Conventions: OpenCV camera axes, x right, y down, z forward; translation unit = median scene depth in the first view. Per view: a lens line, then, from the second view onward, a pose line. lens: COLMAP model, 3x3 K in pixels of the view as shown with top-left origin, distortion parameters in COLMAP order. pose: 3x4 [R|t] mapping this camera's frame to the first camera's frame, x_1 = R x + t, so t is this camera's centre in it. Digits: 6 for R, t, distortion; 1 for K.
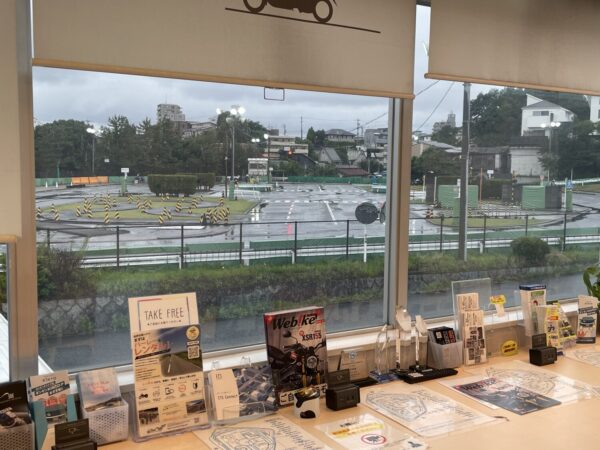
lens RADIAL K [[644.4, 0, 303.2], [0, 644.4, 225.3], [0, 0, 1]] dist [0.116701, 0.000000]
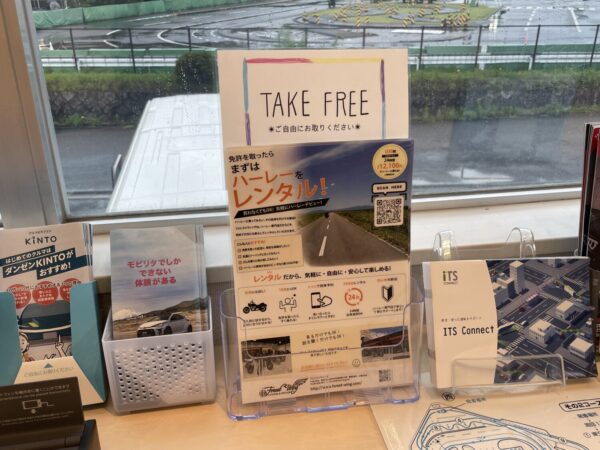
lens RADIAL K [[549.5, 0, 300.2], [0, 549.5, 225.2], [0, 0, 1]] dist [0.011787, 0.000000]
pose [[0.923629, 0.141288, -0.356296, -0.100659], [-0.014959, 0.942159, 0.334831, 0.095759], [0.382995, -0.303930, 0.872320, 0.694521]]
